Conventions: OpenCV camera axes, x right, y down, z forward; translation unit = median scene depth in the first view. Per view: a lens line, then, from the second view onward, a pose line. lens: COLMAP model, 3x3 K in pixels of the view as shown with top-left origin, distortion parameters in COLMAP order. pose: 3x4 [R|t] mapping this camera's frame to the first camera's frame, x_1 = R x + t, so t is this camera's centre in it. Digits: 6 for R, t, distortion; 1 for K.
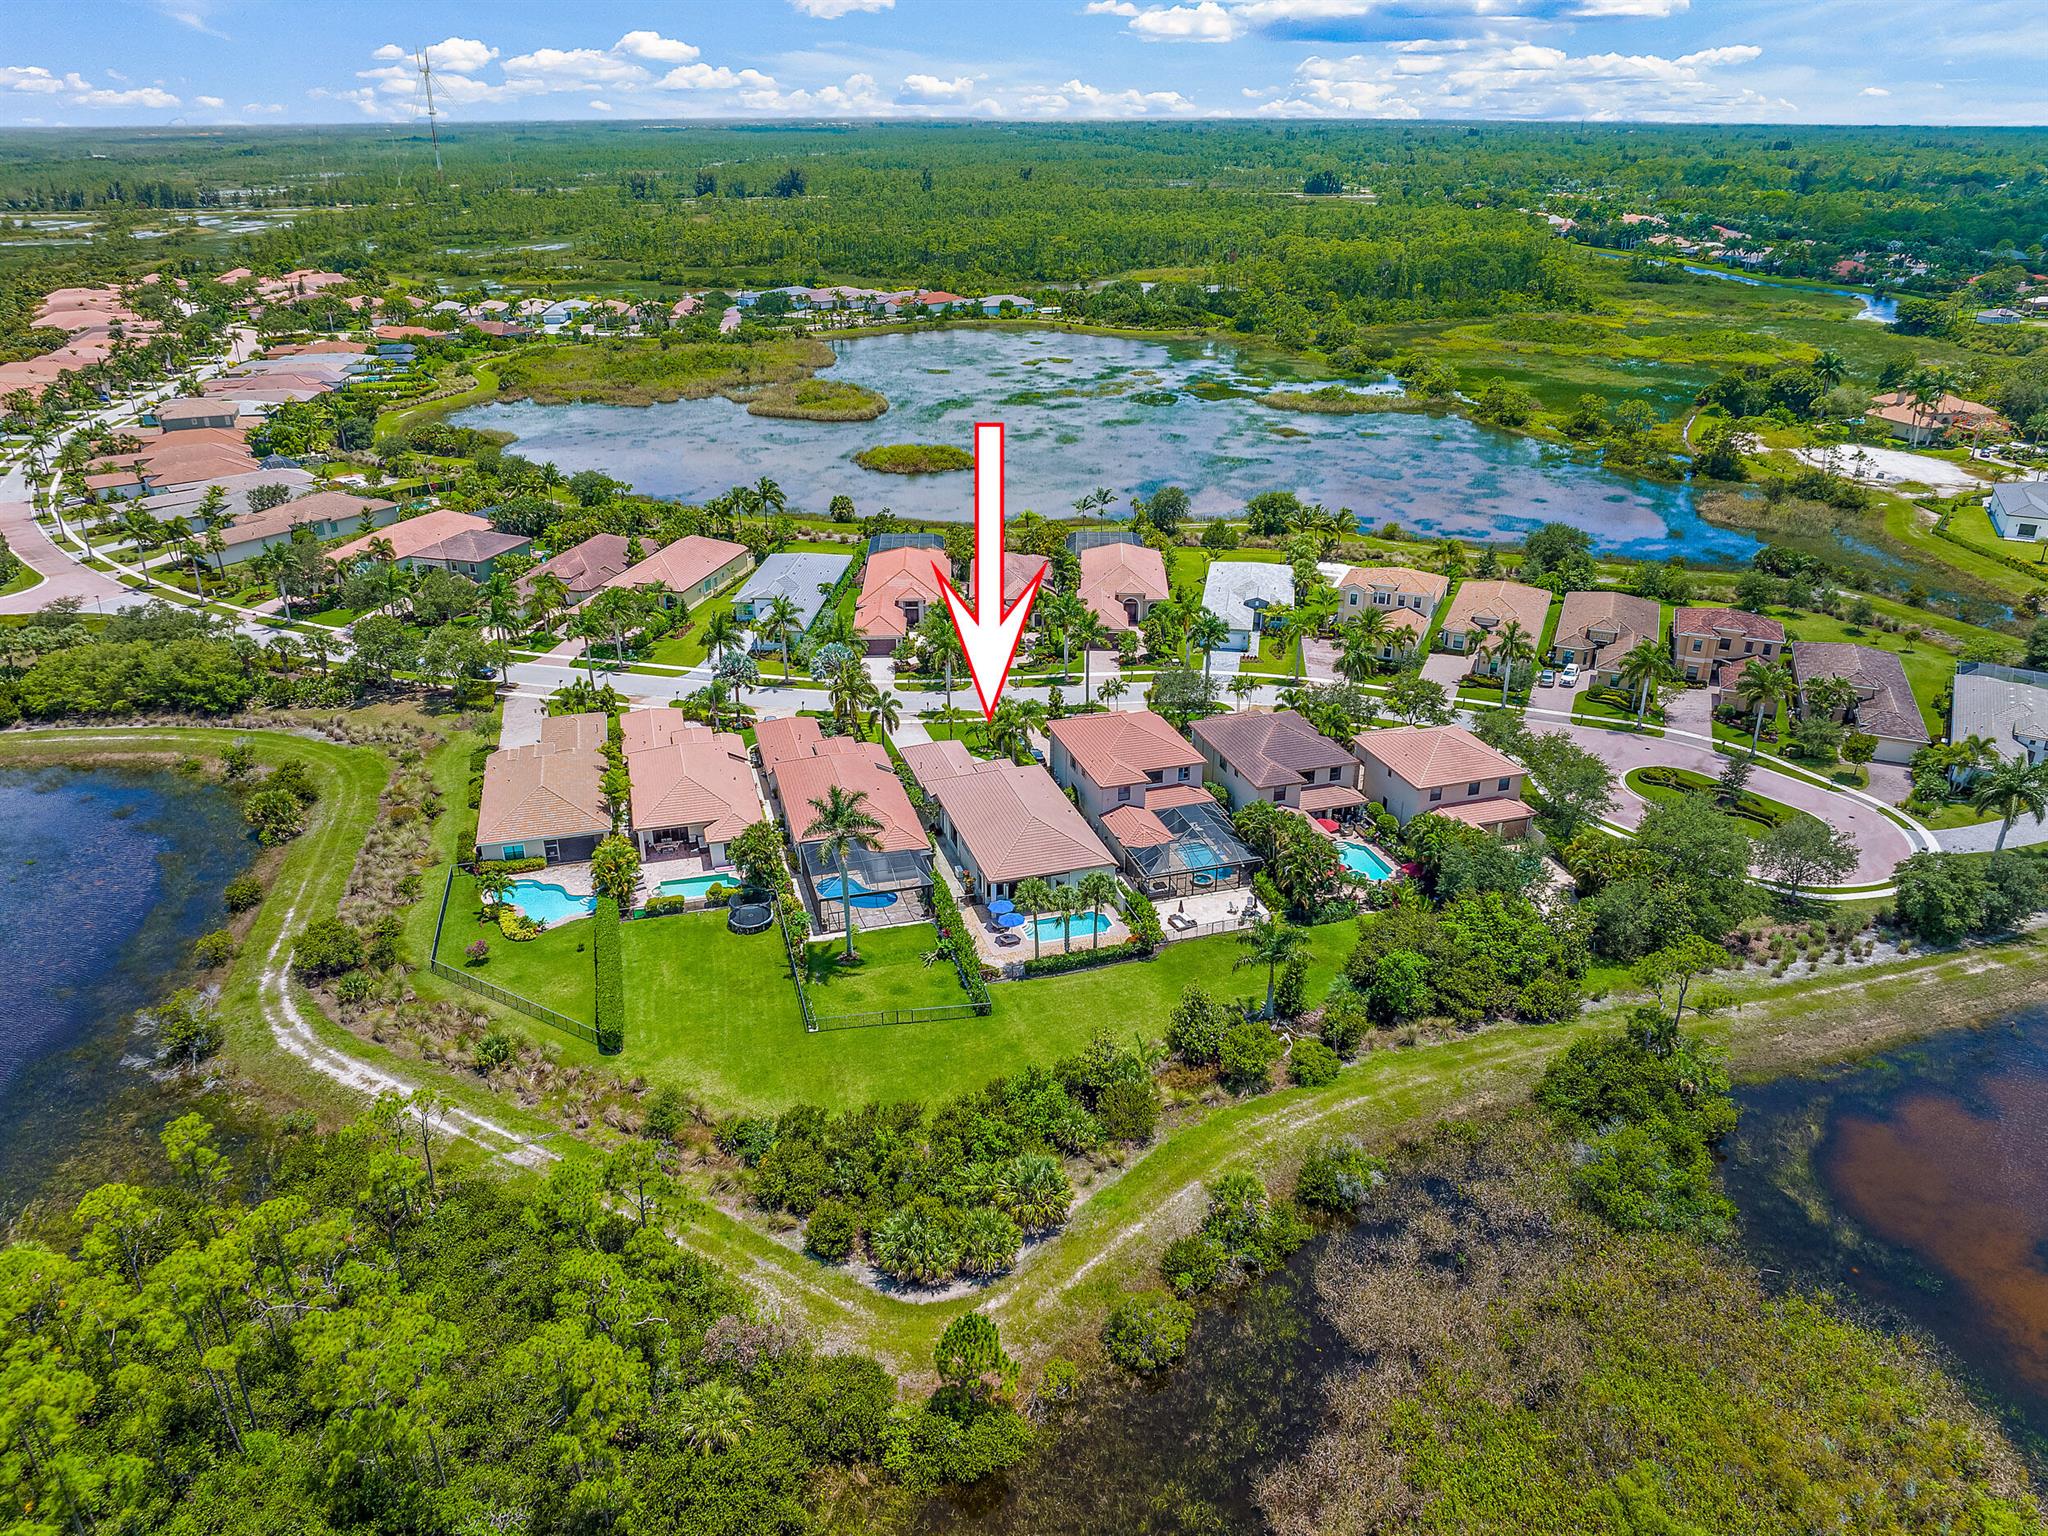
lens RADIAL K [[1430.2, 0, 1024.0], [0, 1430.2, 768.0], [0, 0, 1]] dist [-0.004776, -0.038746]
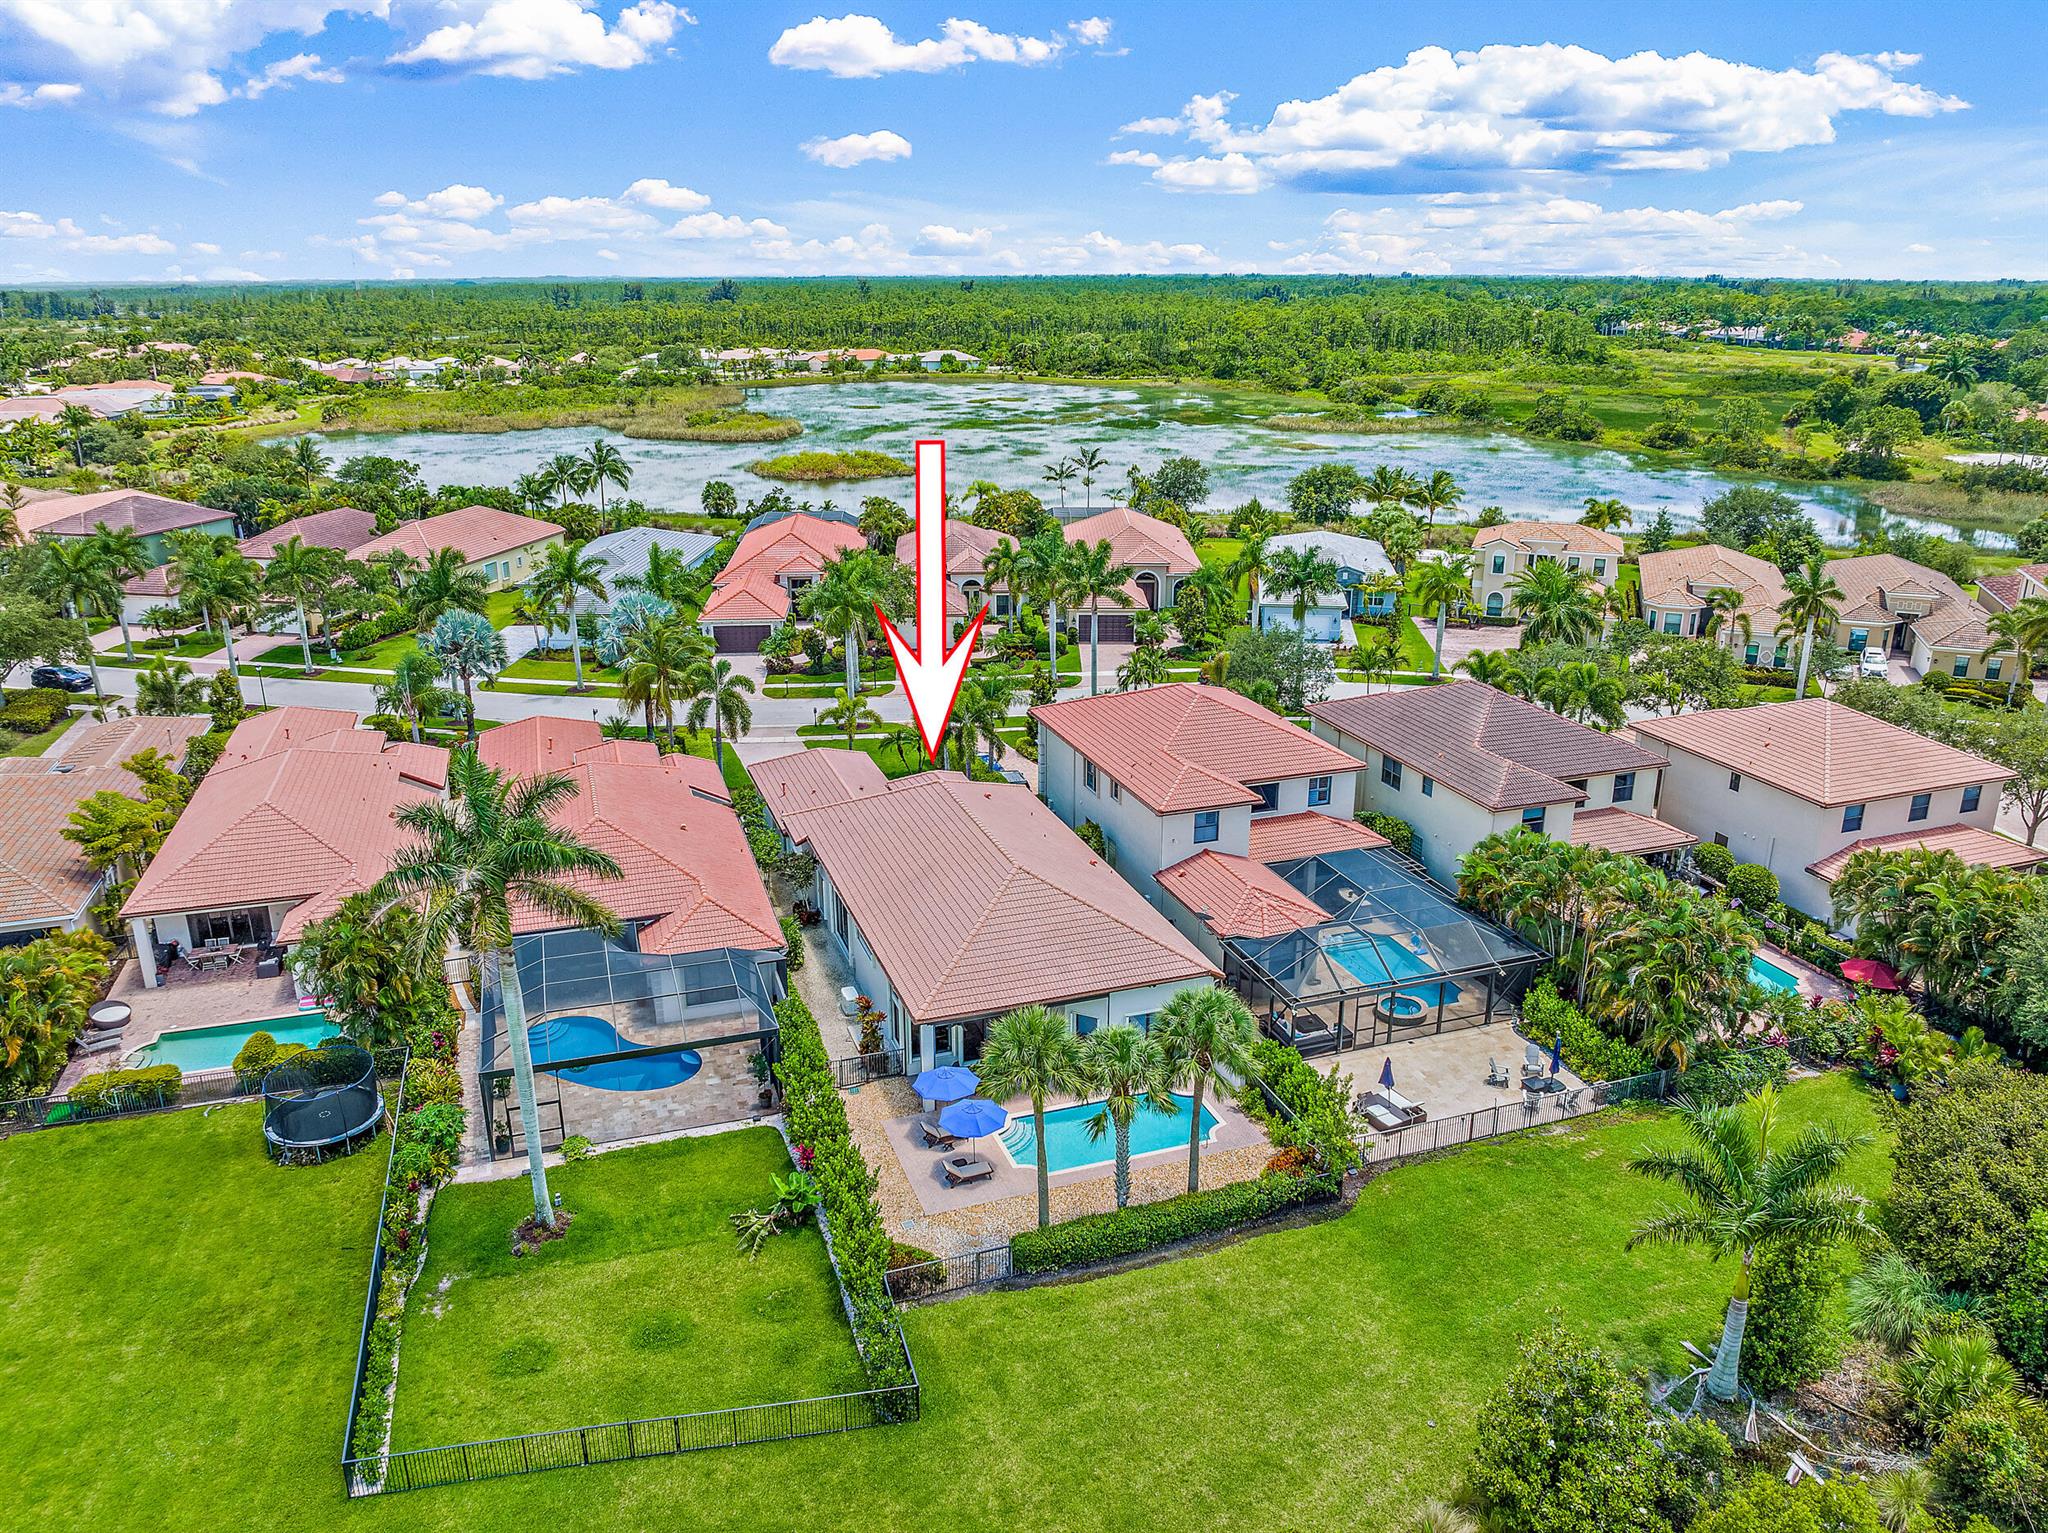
lens RADIAL K [[1430.2, 0, 1024.0], [0, 1430.2, 766.5], [0, 0, 1]] dist [-0.004776, -0.038746]
pose [[0.999202, -0.011244, 0.038314, -0.007920], [0.015069, 0.994768, -0.101045, 0.045778], [-0.036977, 0.101541, 0.994144, 0.545401]]
